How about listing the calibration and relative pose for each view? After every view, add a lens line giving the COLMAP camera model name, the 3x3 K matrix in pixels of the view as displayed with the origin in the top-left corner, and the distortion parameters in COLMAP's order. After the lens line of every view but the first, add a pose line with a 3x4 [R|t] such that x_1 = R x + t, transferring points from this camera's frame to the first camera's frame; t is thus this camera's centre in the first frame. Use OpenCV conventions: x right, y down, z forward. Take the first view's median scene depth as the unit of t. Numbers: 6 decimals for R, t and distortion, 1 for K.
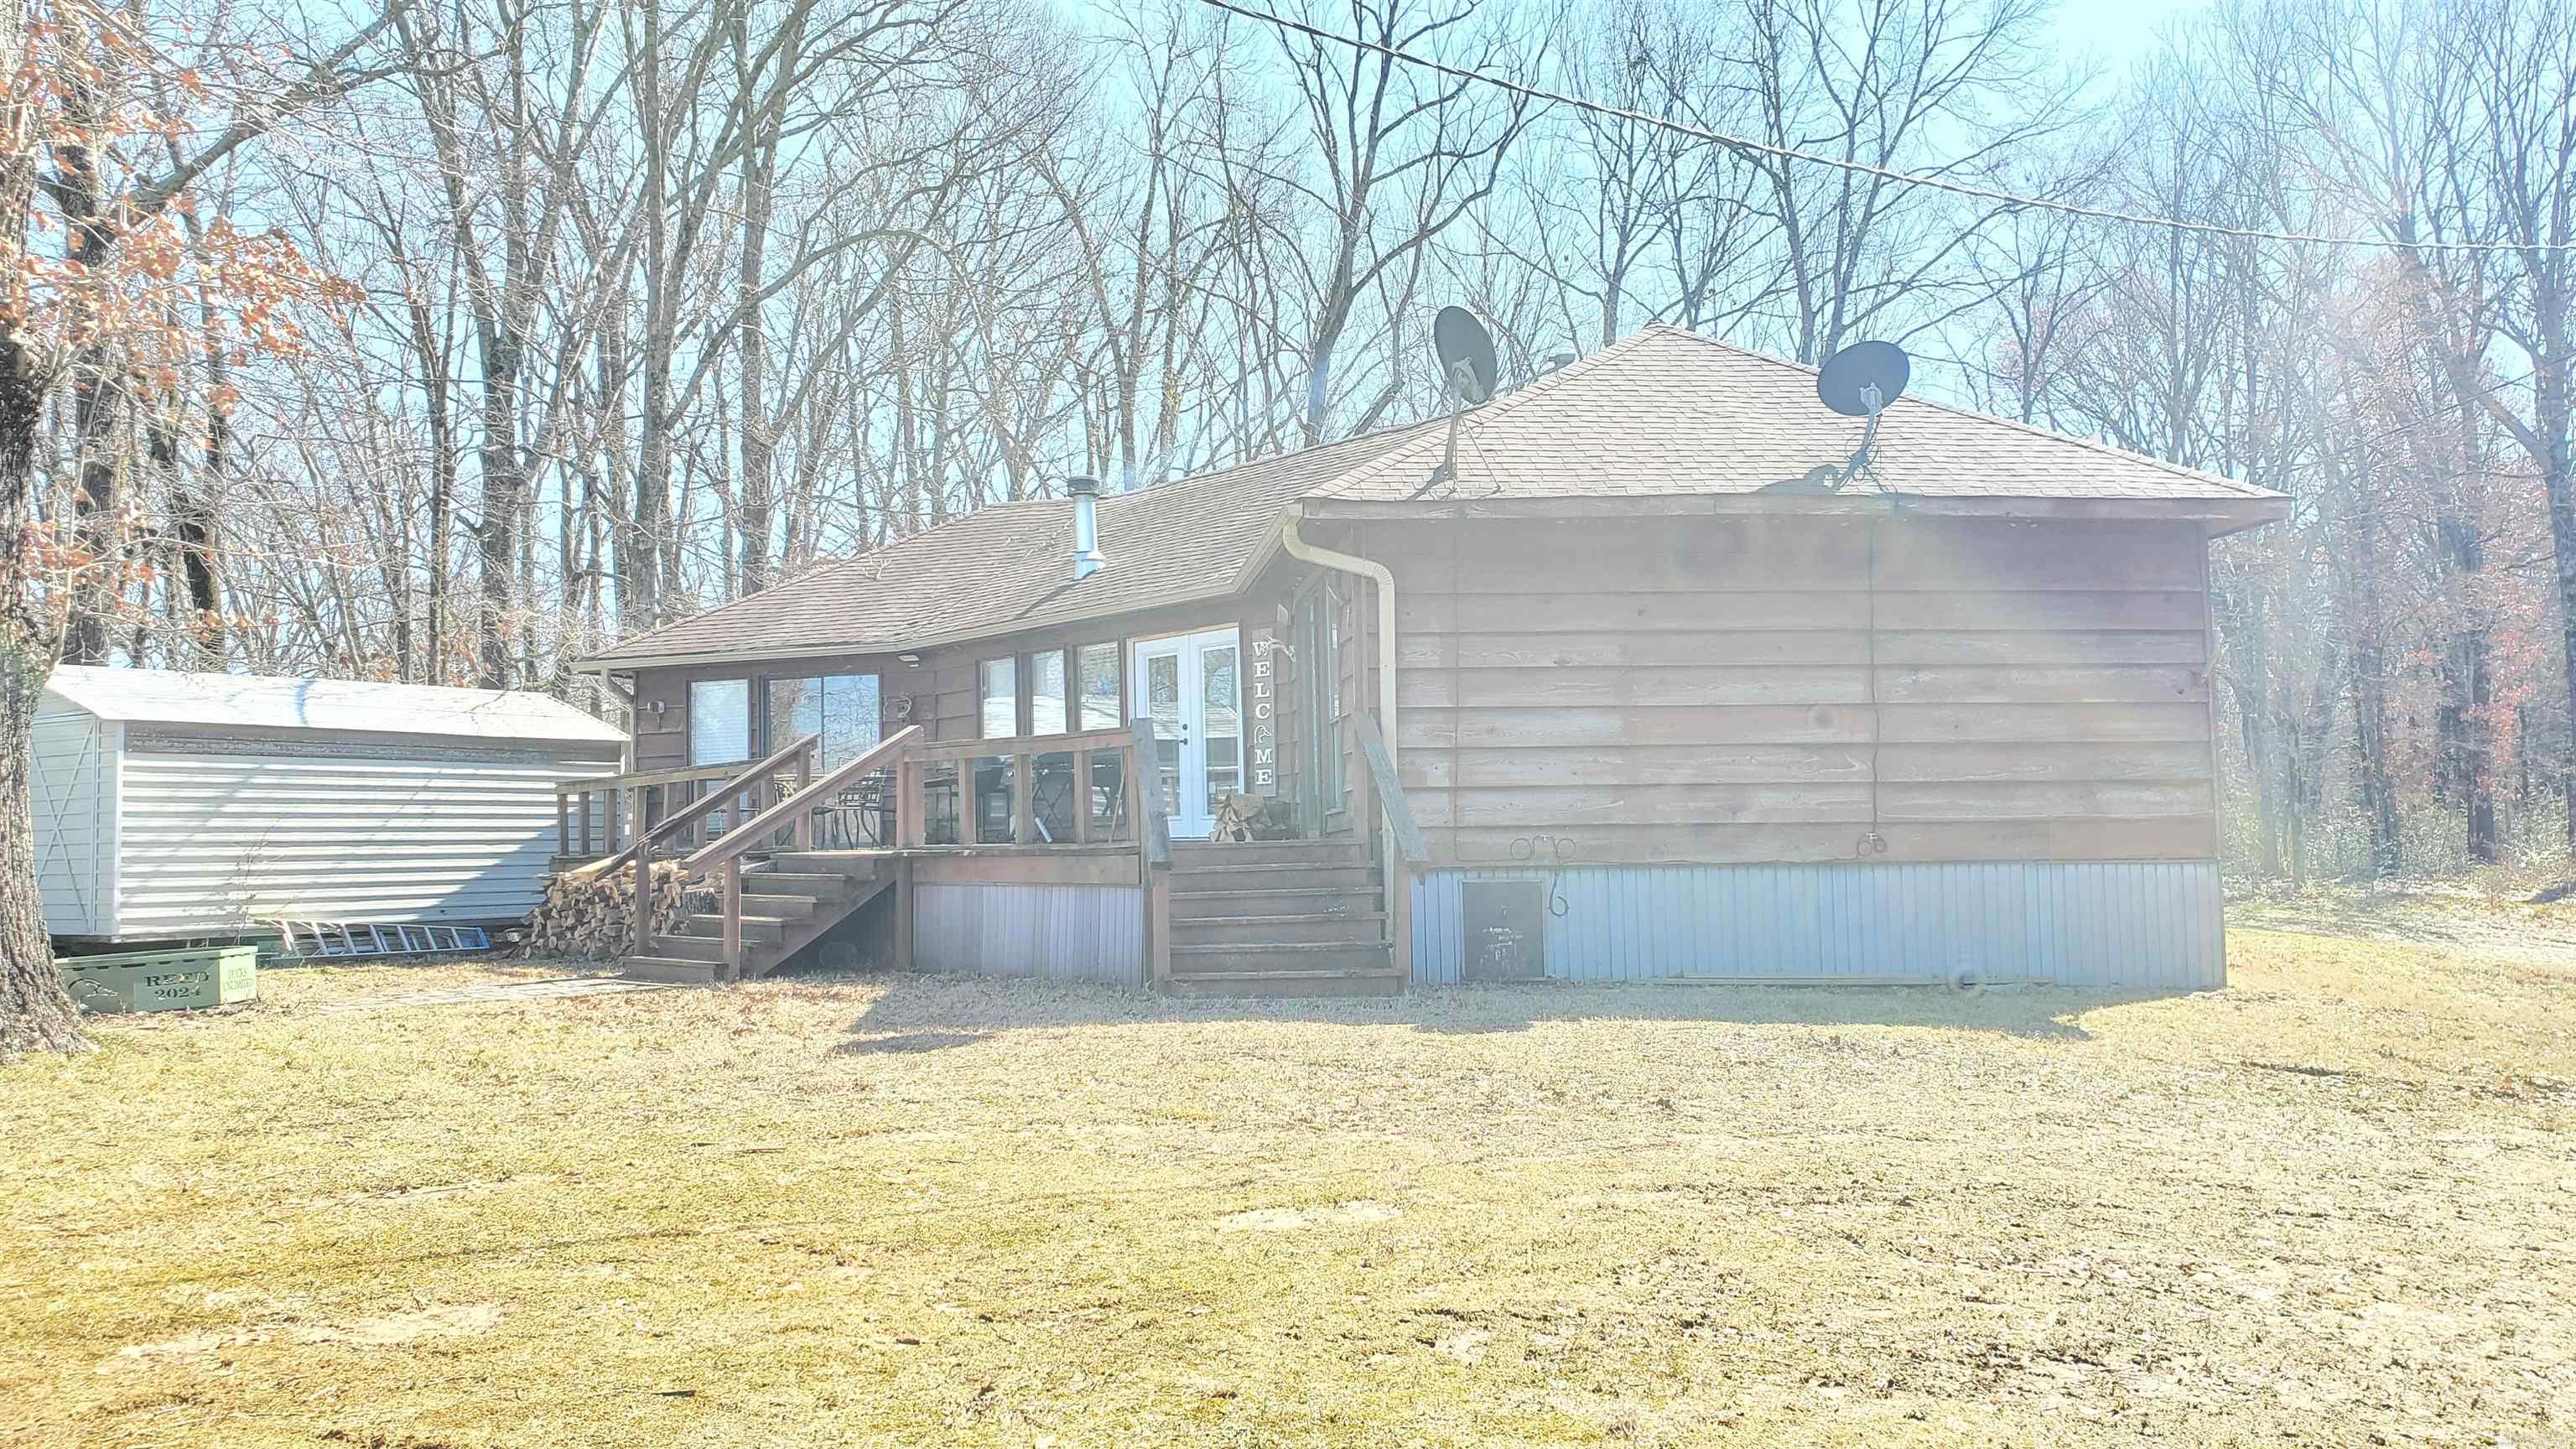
lens RADIAL K [[2001.1, 0, 1291.3], [0, 2001.1, 740.2], [0, 0, 1]] dist [0.011437, -0.000313]
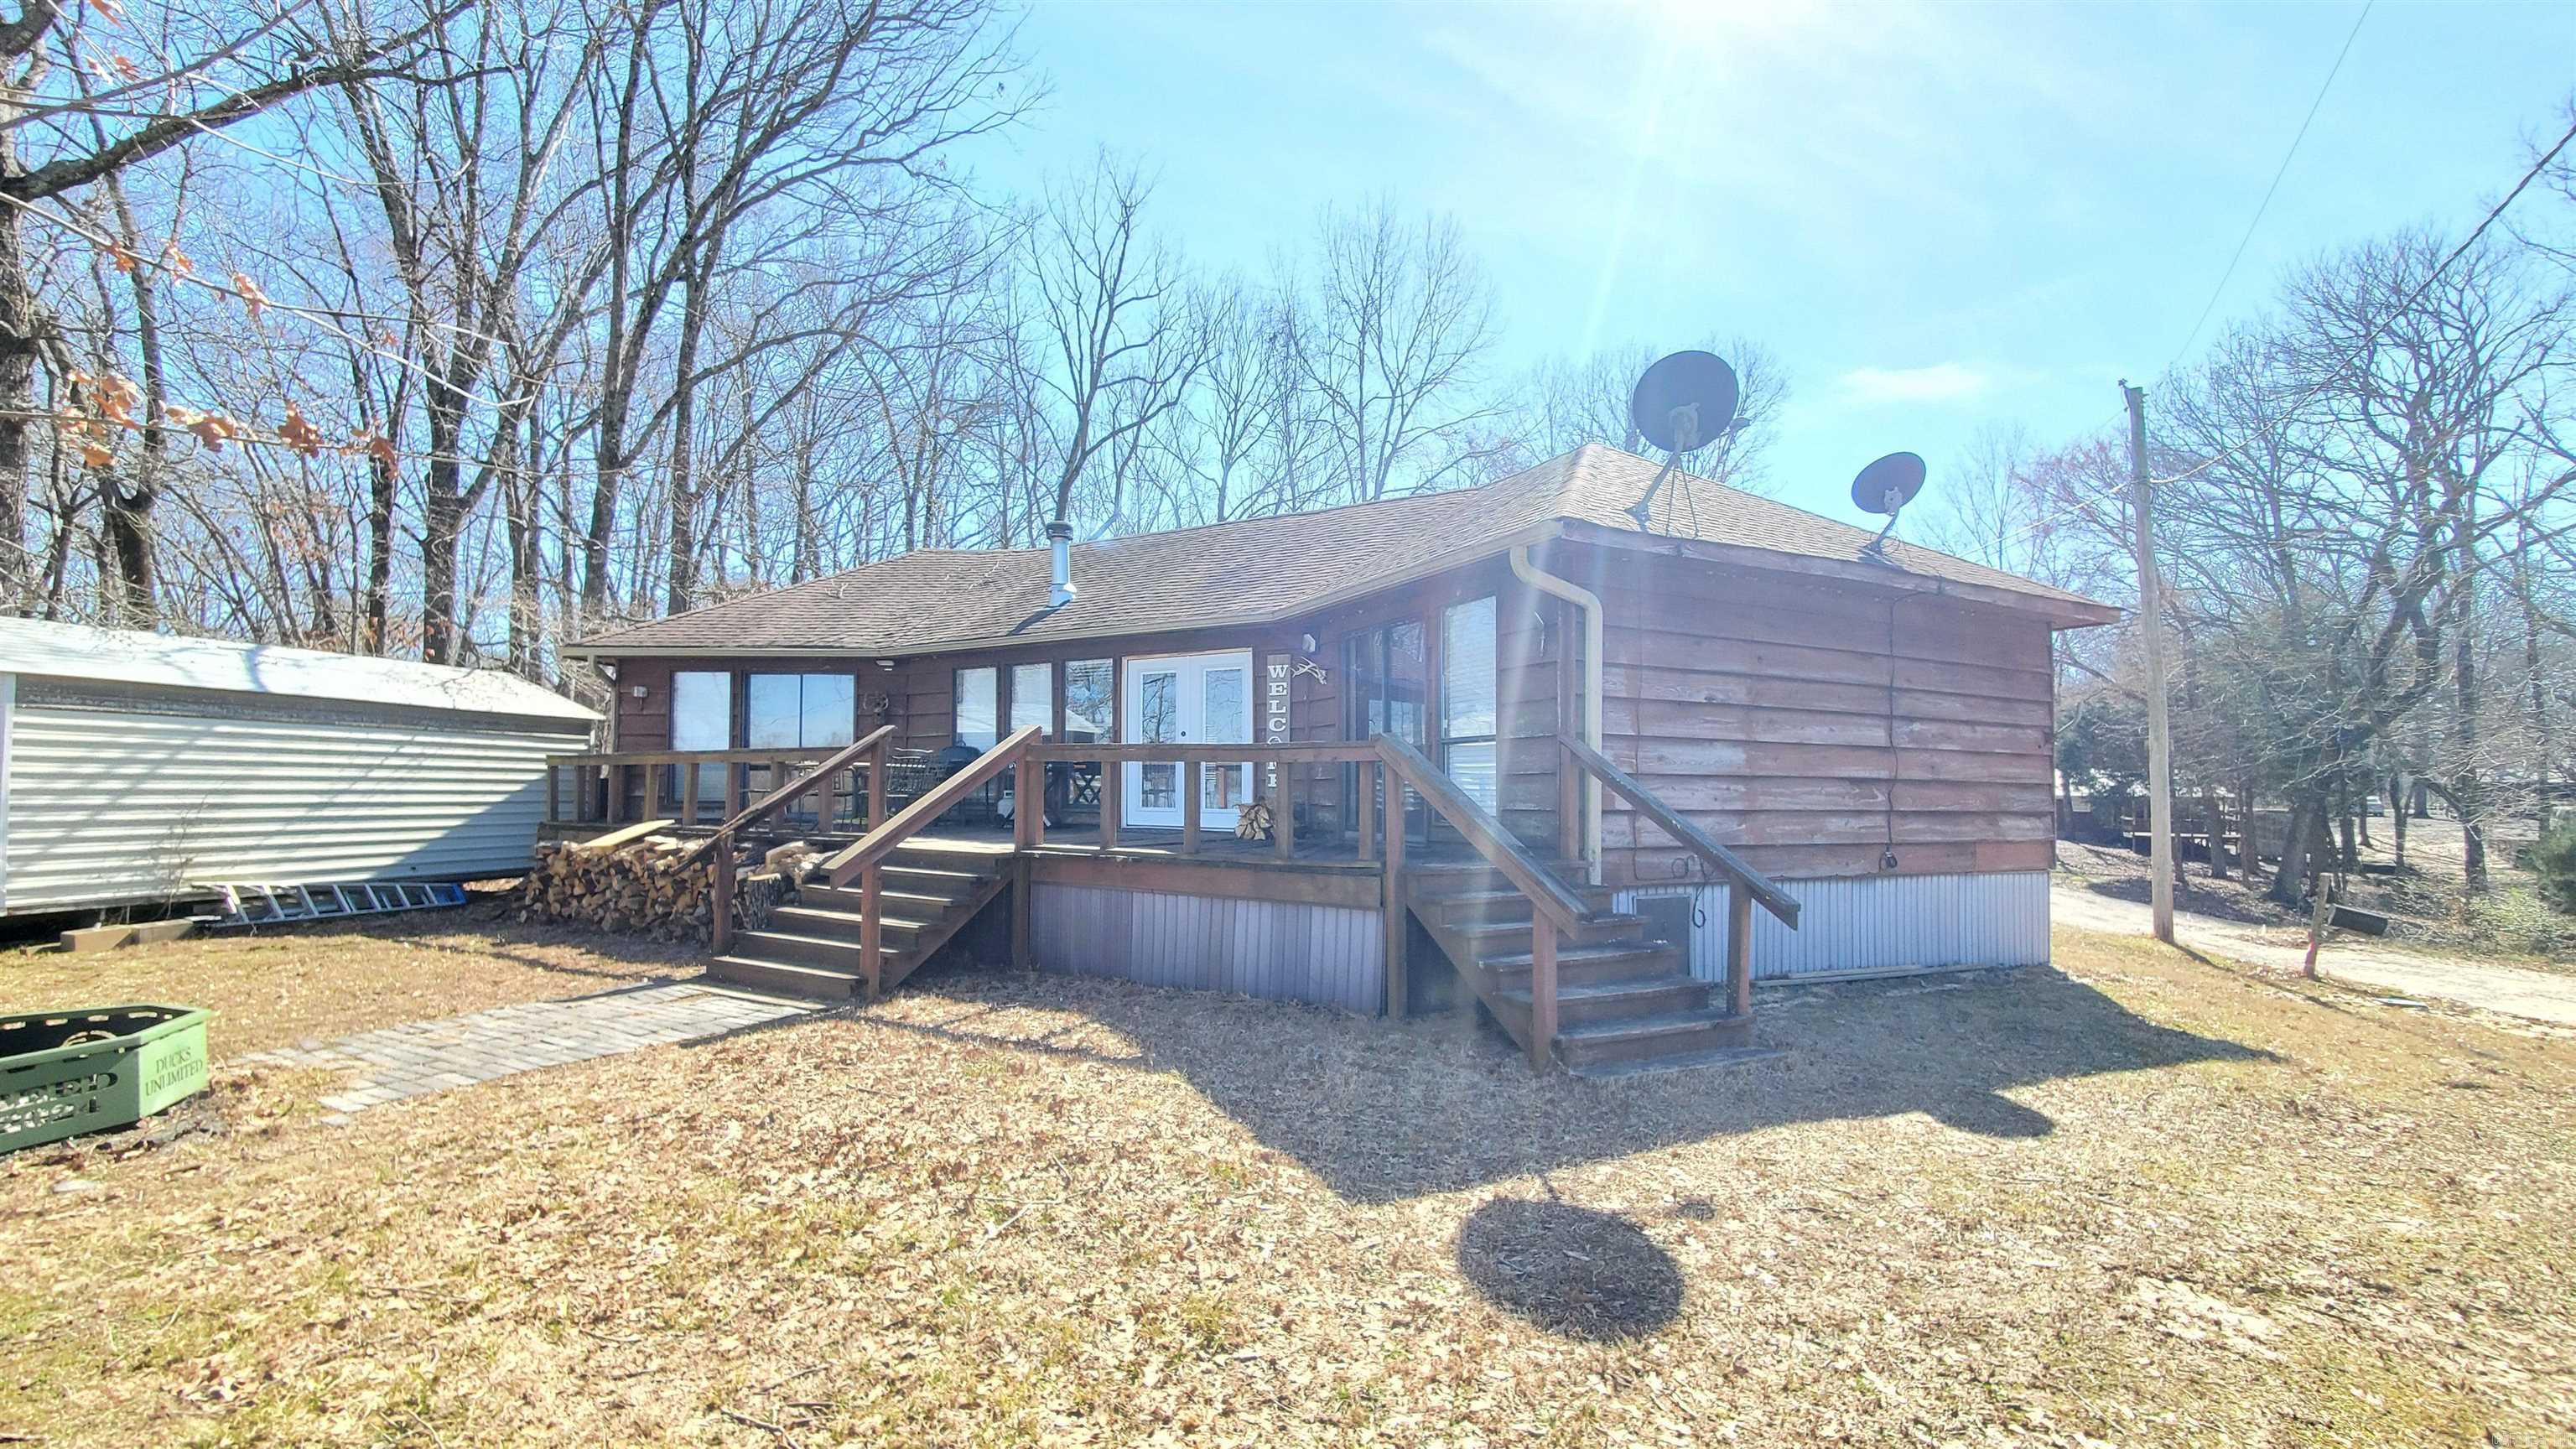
lens RADIAL K [[1051.3, 0, 1283.5], [0, 1051.3, 751.9], [0, 0, 1]] dist [-0.001888, 0.005600]
pose [[0.944913, 0.038944, 0.324996, -0.183904], [-0.043664, 0.999020, 0.007239, -0.002368], [-0.324395, -0.021031, 0.945688, 0.343762]]
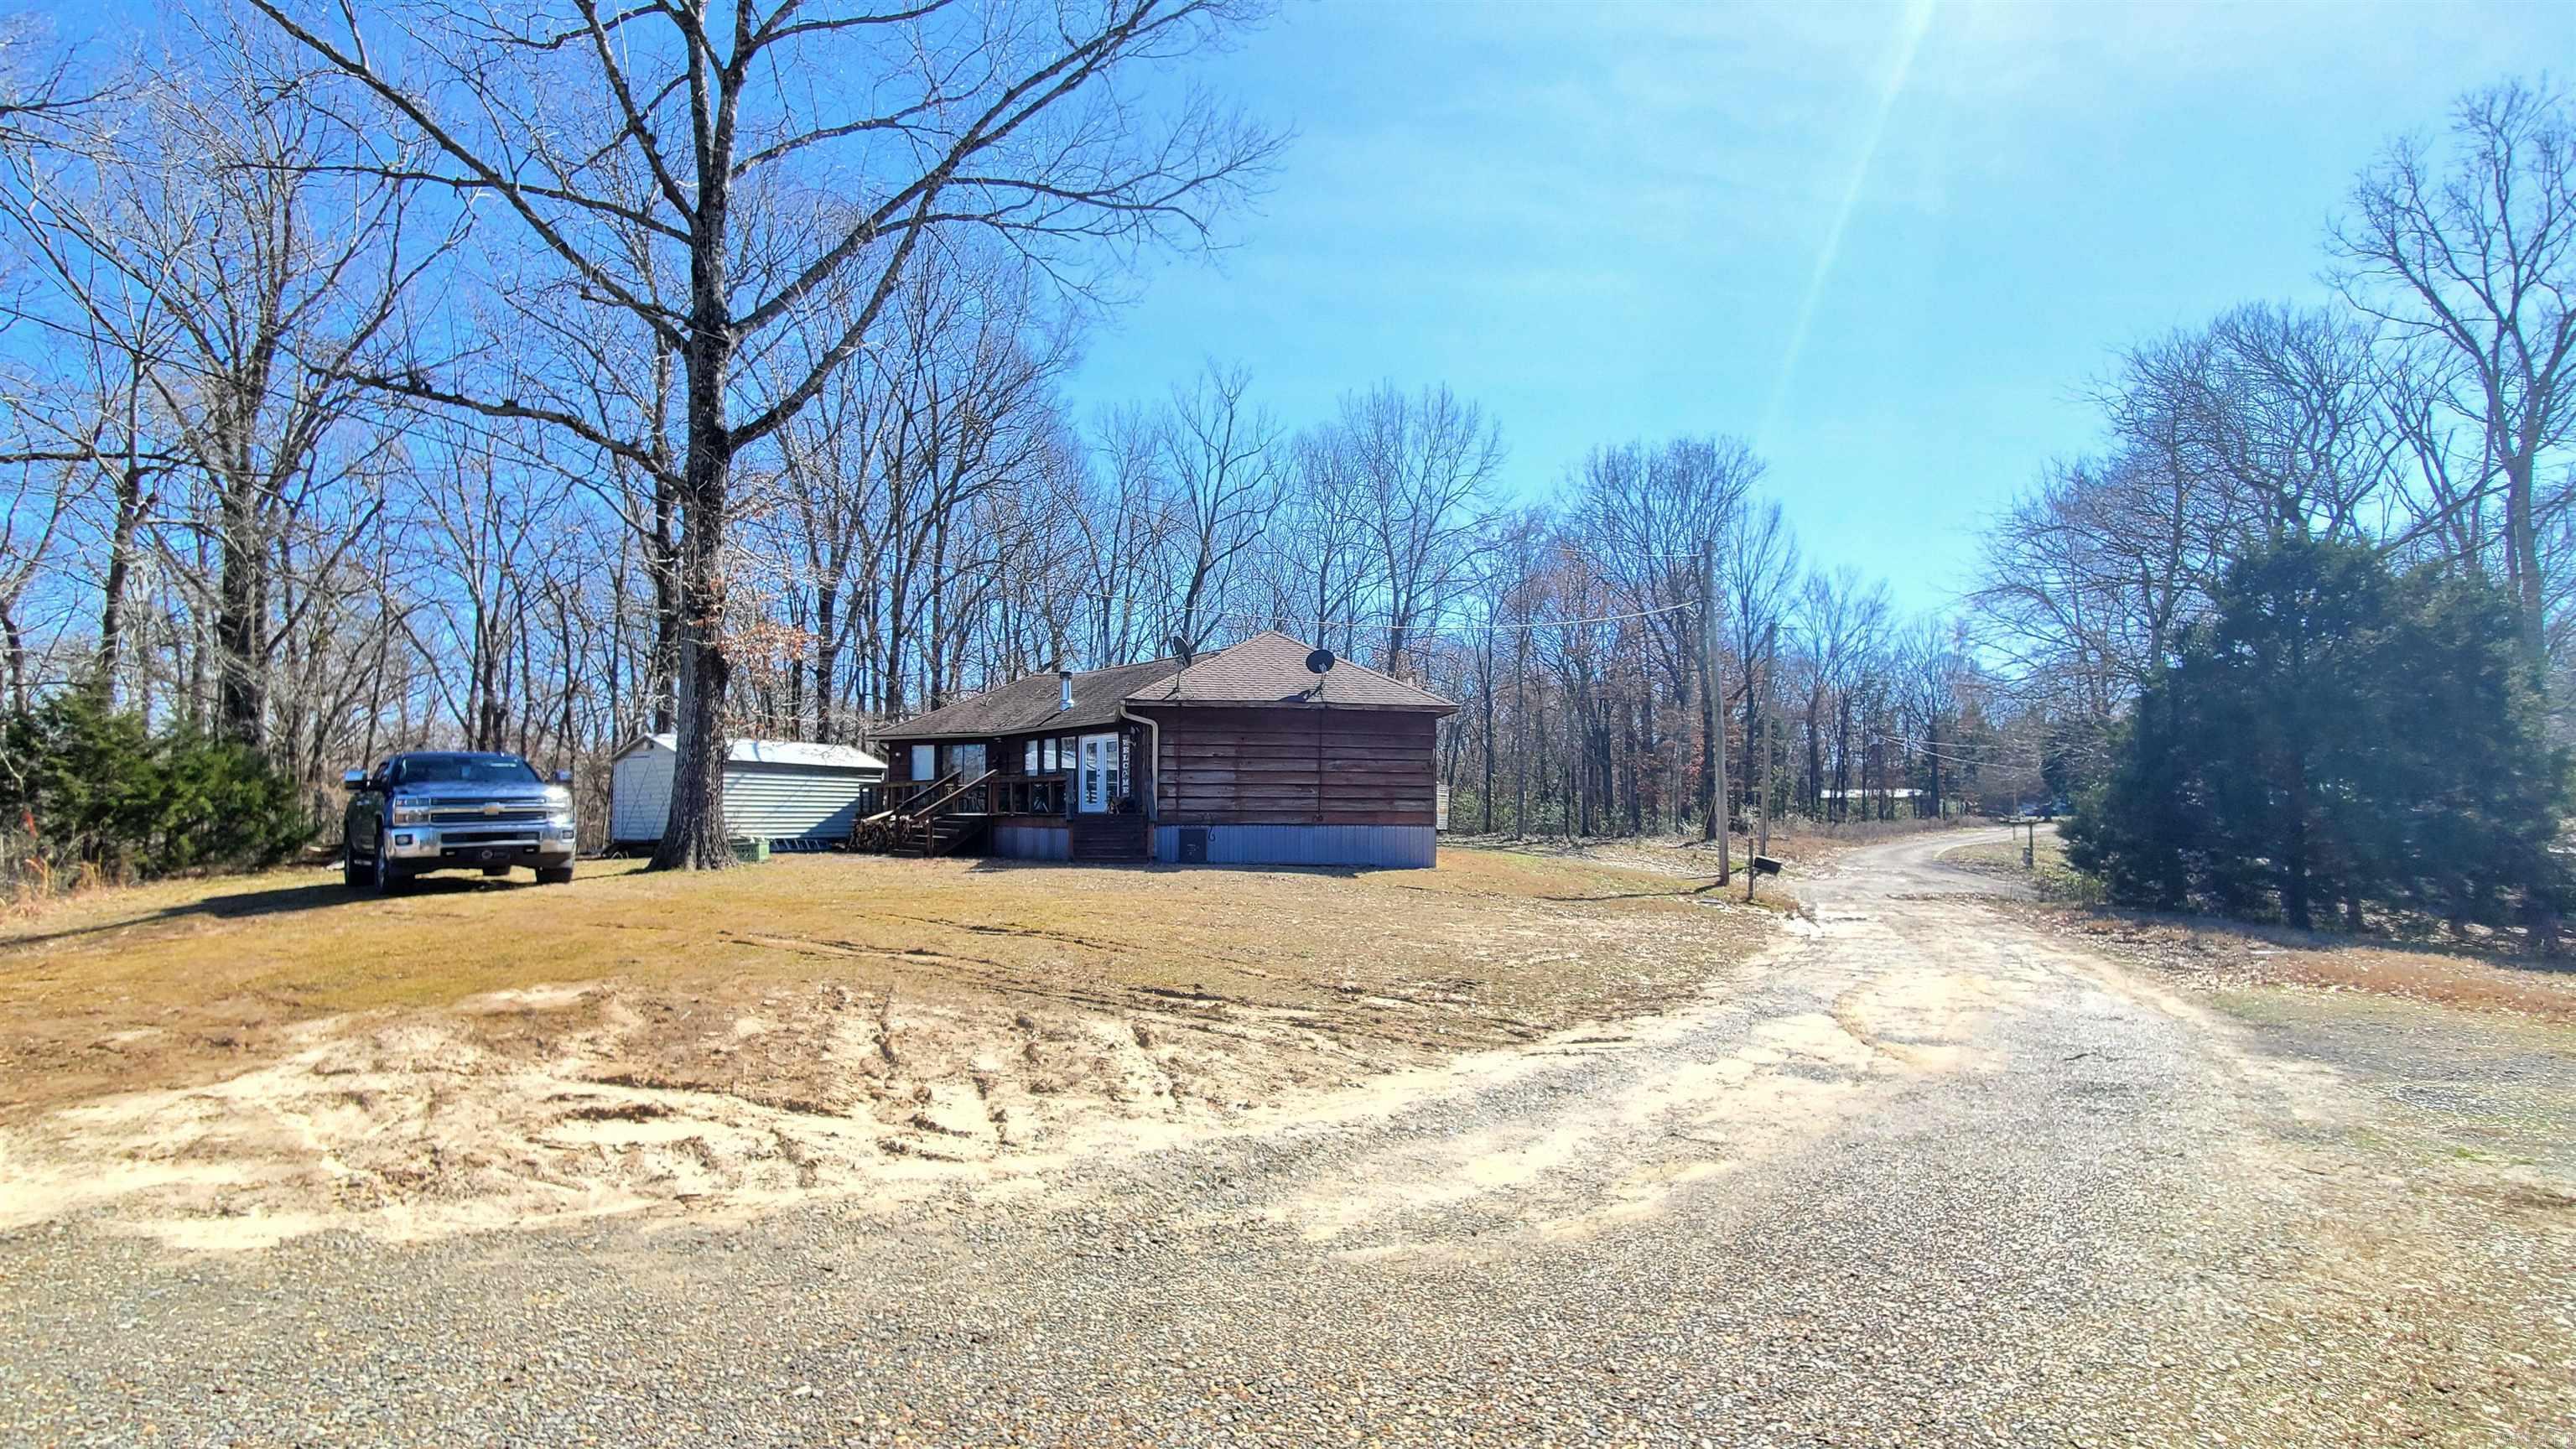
lens RADIAL K [[941.9, 0, 1254.3], [0, 941.9, 787.2], [0, 0, 1]] dist [-0.000371, 0.000019]
pose [[0.997648, 0.019556, 0.065698, 0.068355], [-0.021388, 0.999399, 0.027287, -0.020642], [-0.065125, -0.028628, 0.997466, -0.265962]]
